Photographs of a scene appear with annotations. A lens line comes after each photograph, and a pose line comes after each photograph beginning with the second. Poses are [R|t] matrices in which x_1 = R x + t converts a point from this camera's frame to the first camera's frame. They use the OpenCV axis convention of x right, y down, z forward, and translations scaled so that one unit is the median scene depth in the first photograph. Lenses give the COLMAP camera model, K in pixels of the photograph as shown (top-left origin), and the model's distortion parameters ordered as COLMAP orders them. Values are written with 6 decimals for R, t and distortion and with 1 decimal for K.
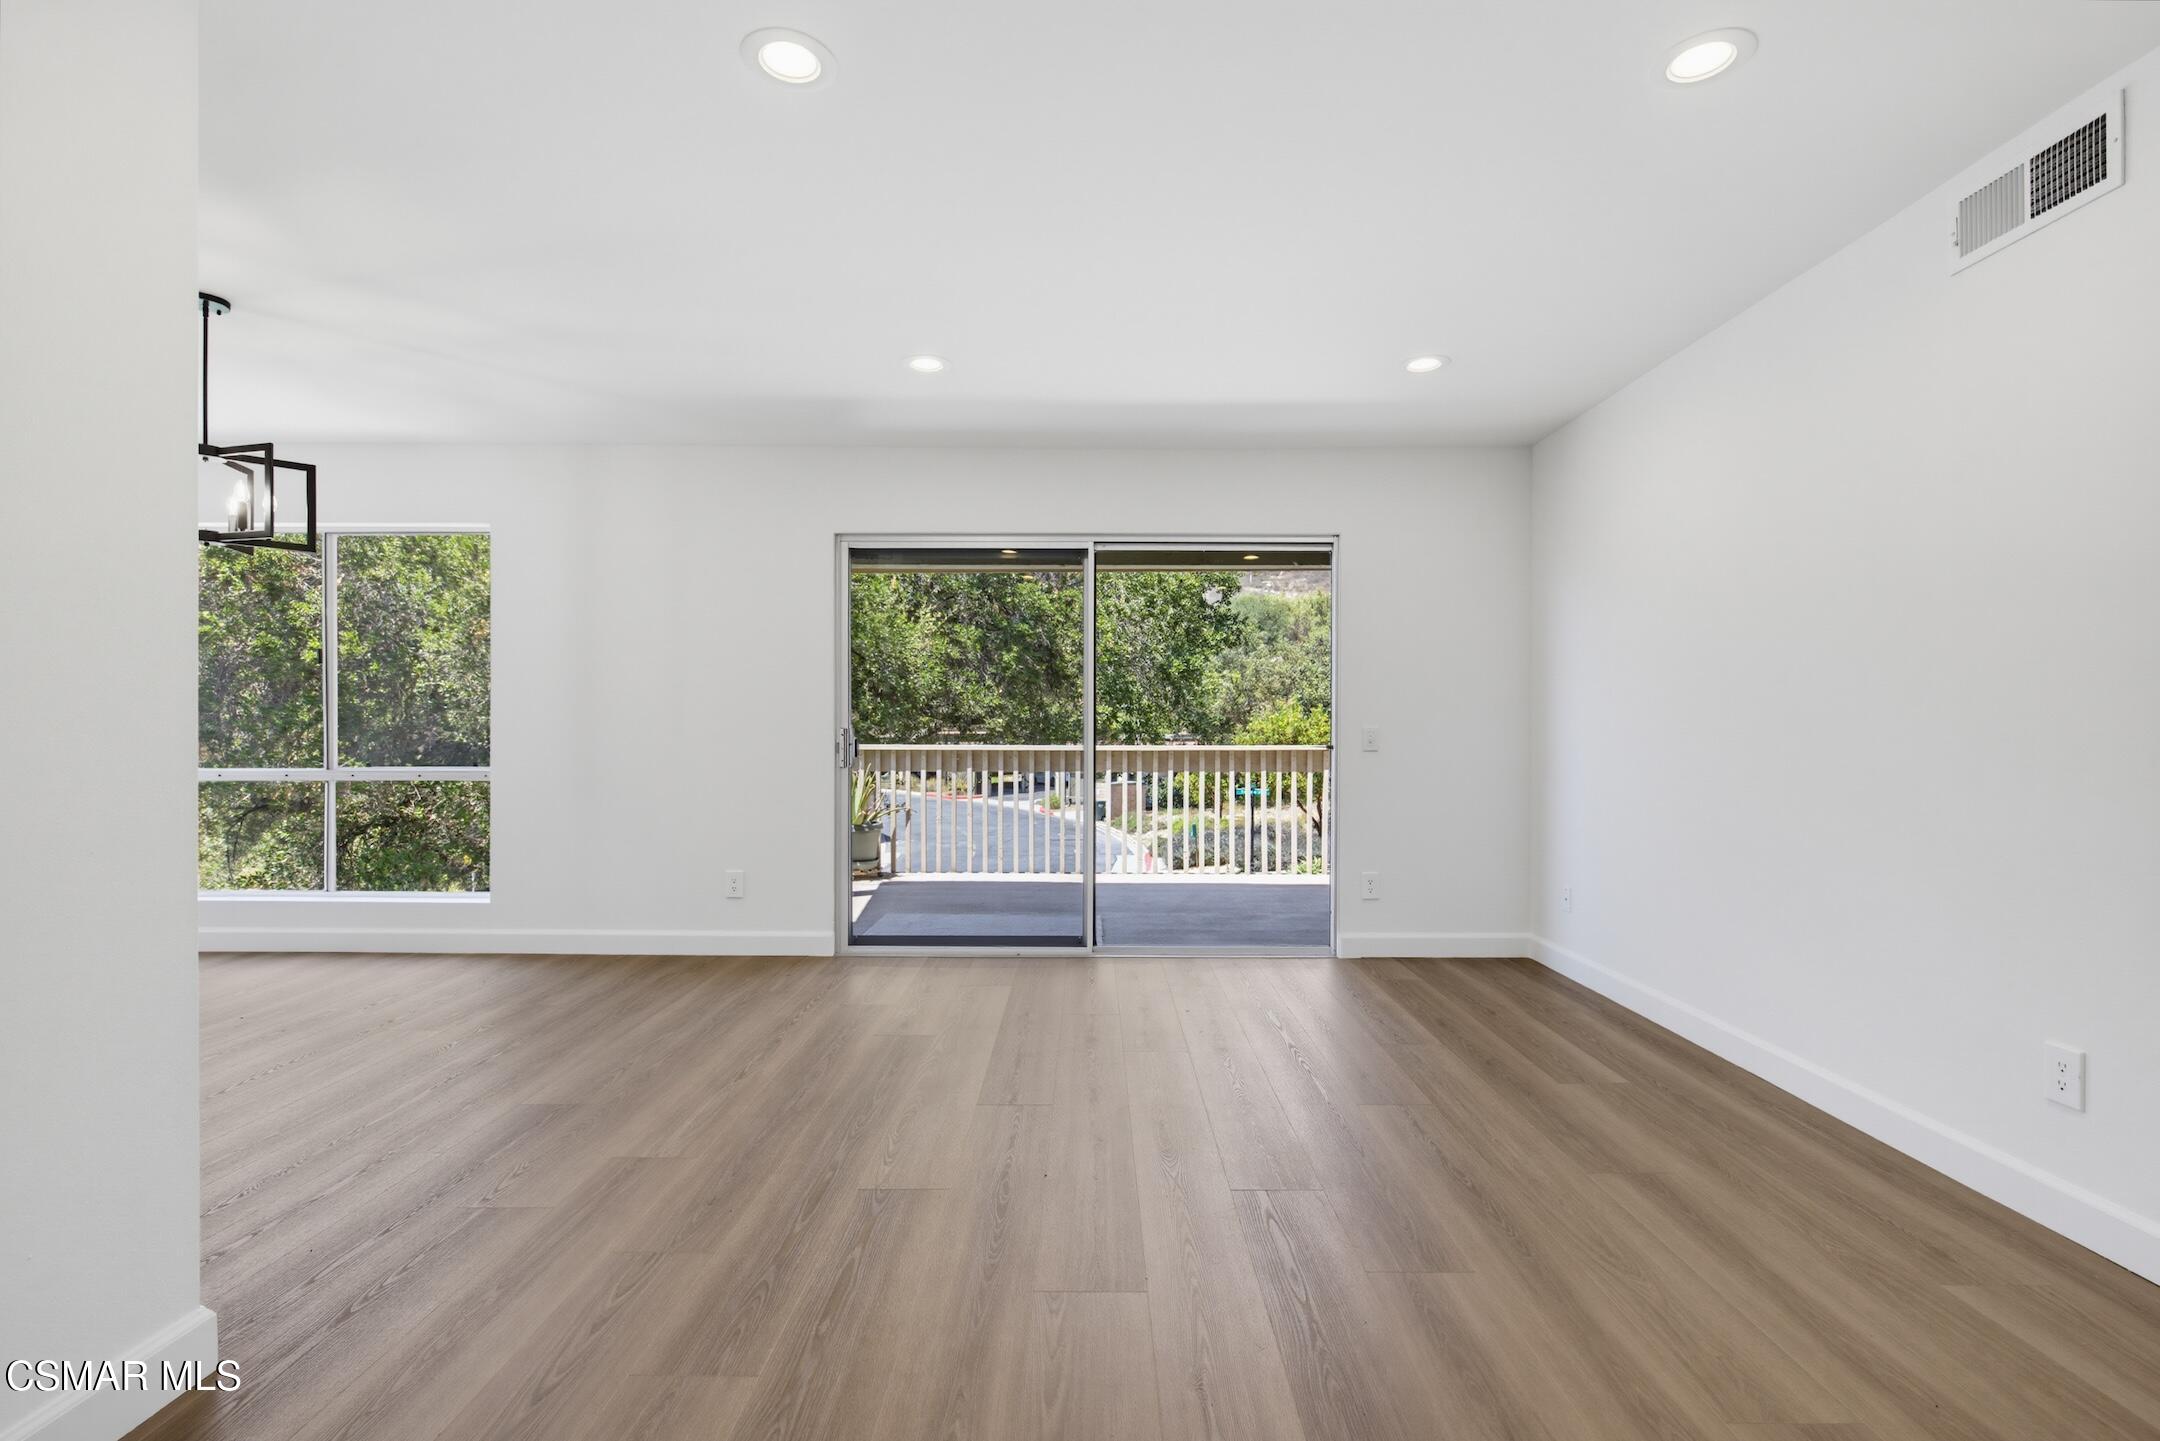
lens RADIAL K [[977.6, 0, 1089.1], [0, 977.6, 730.4], [0, 0, 1]] dist [0.000843, -0.000569]
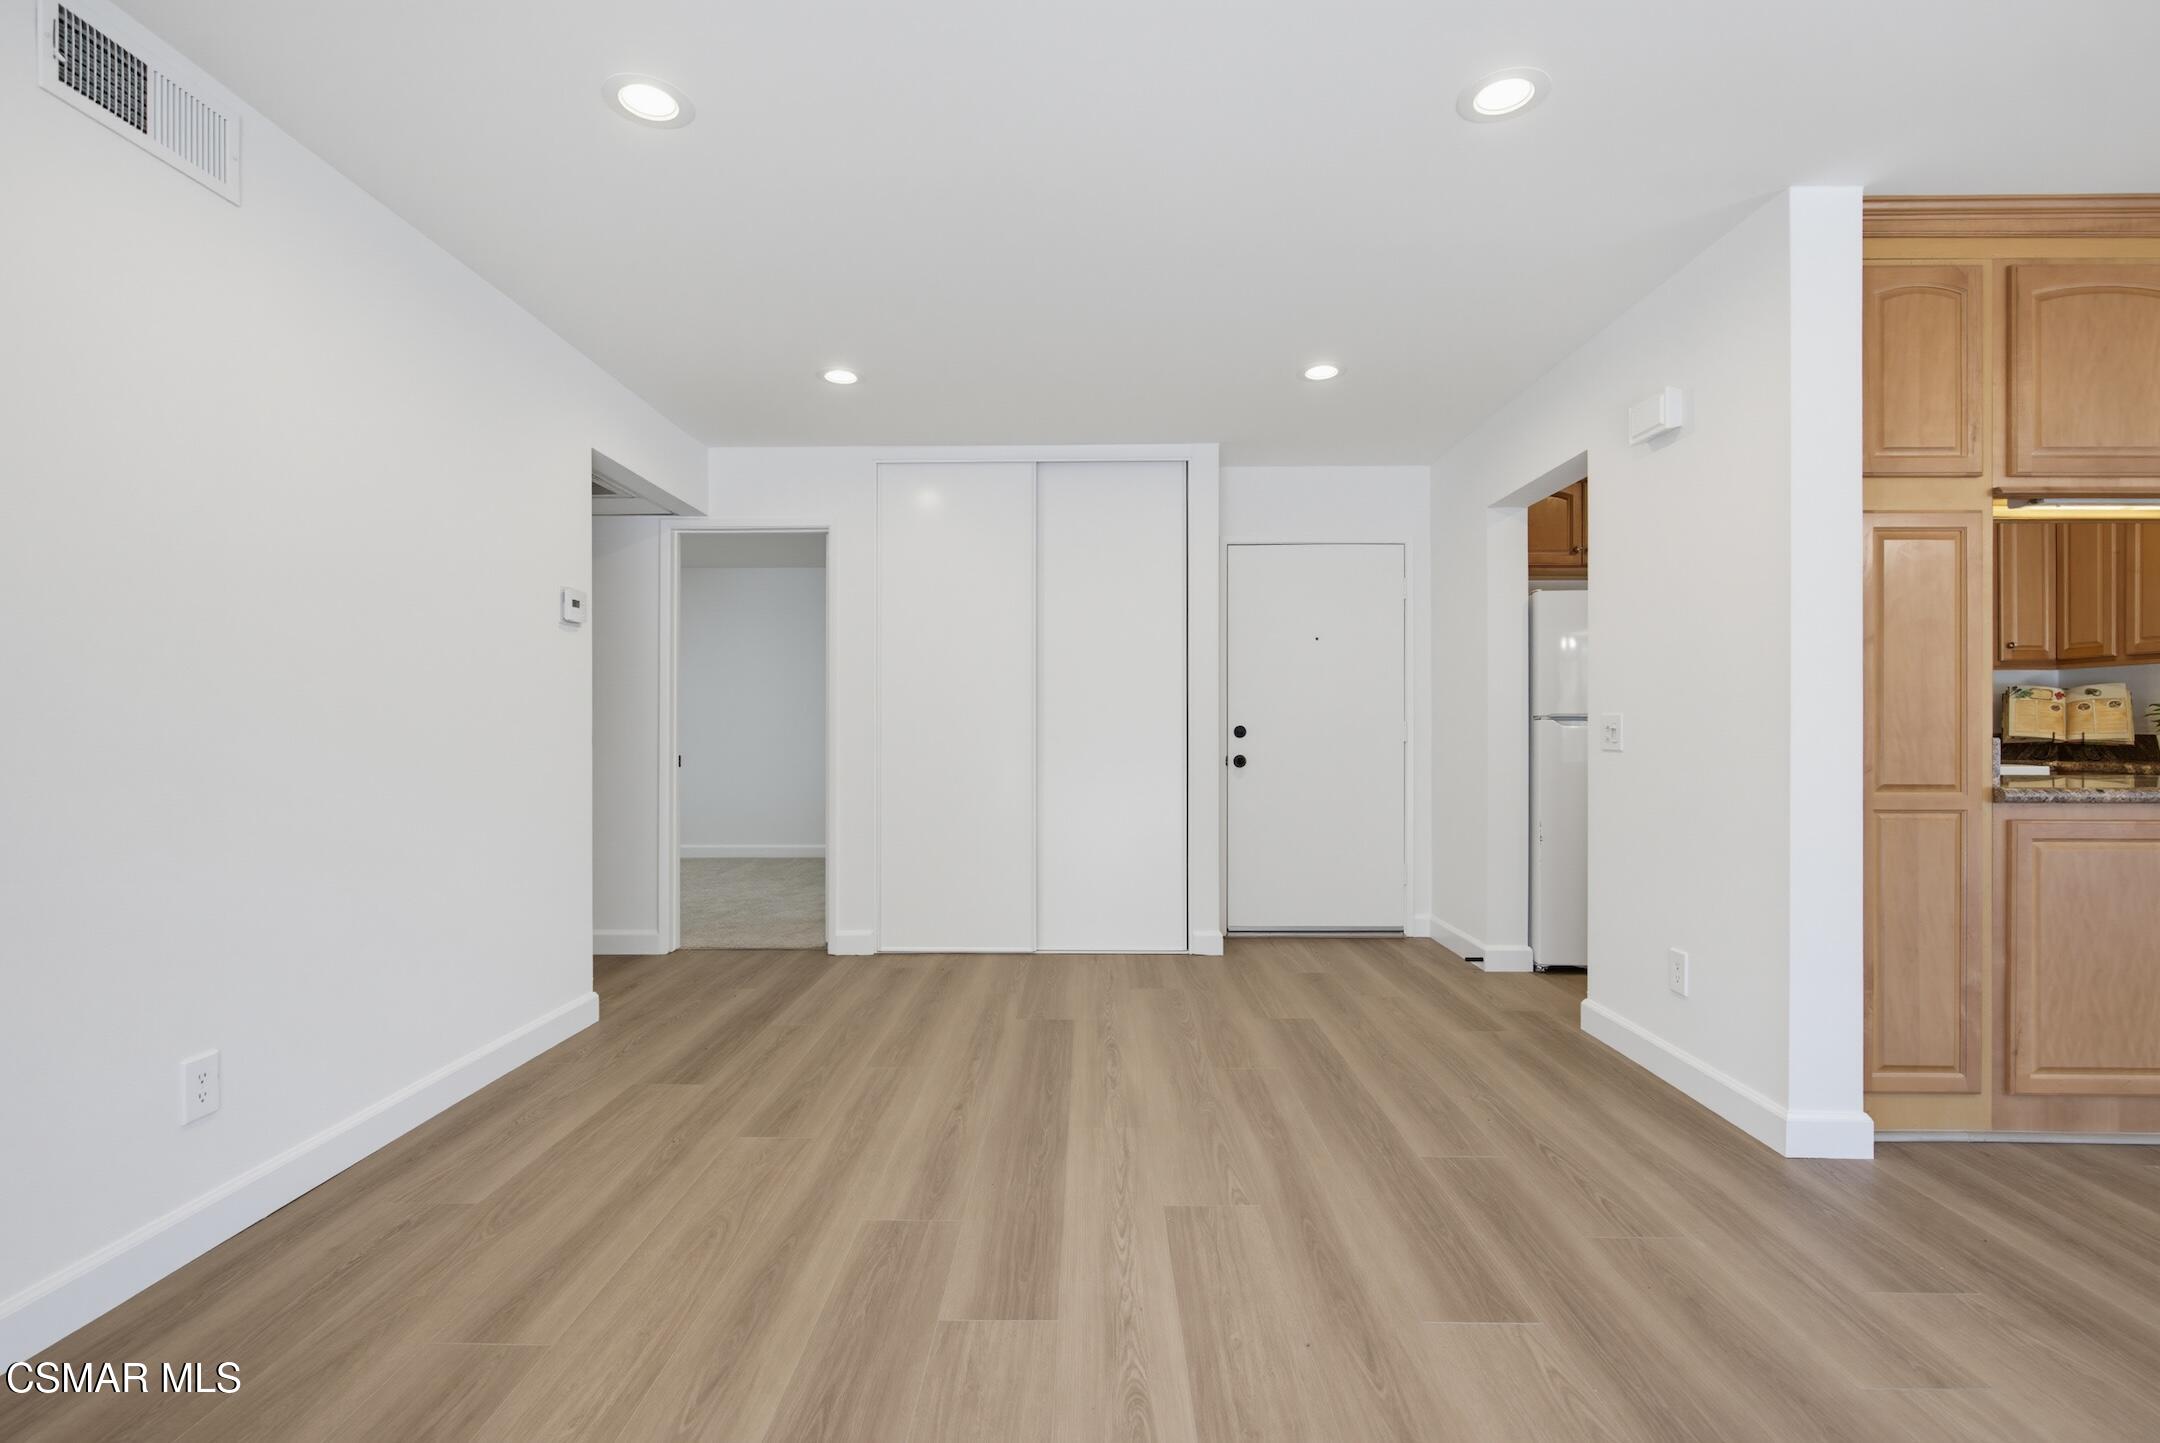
lens RADIAL K [[977.6, 0, 1085.0], [0, 977.6, 726.6], [0, 0, 1]] dist [0.000843, -0.000569]
pose [[-0.999990, -0.002074, 0.004005, 0.059920], [-0.002069, 0.999997, 0.001454, -0.000646], [-0.004008, 0.001446, -0.999991, 0.877711]]
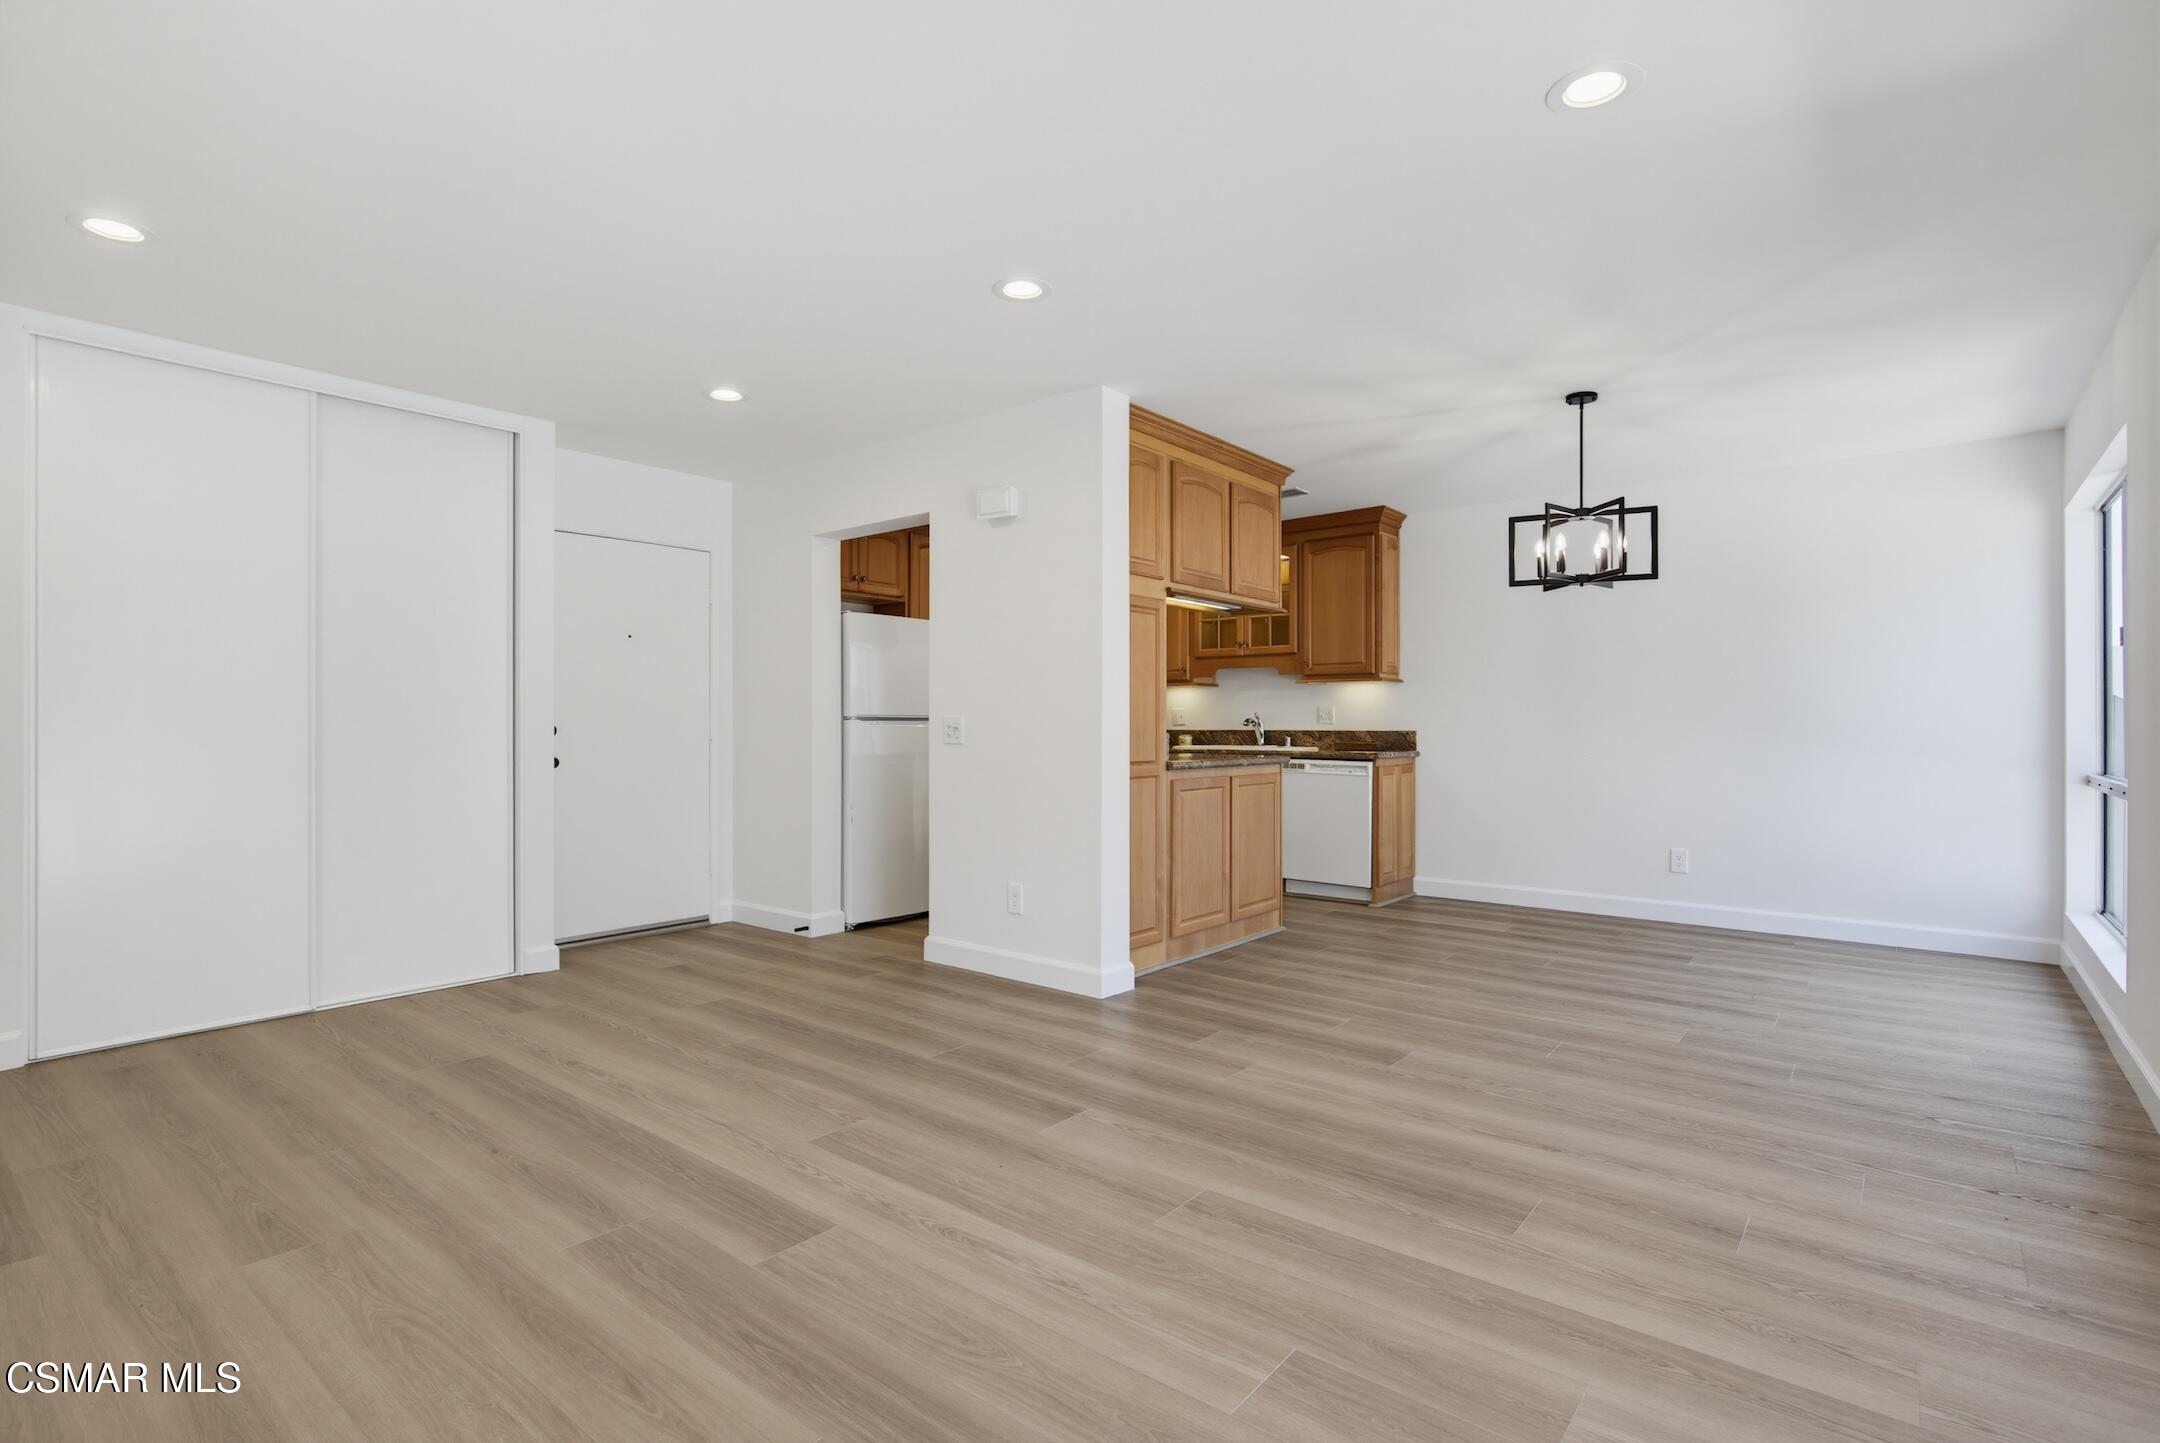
lens RADIAL K [[1029.0, 0, 1085.8], [0, 1029.0, 723.9], [0, 0, 1]] dist [-0.002170, 0.001422]
pose [[-0.624188, -0.002328, -0.781271, 0.376647], [-0.003944, 0.999992, 0.000171, -0.003142], [0.781264, 0.003188, -0.624192, 0.886073]]
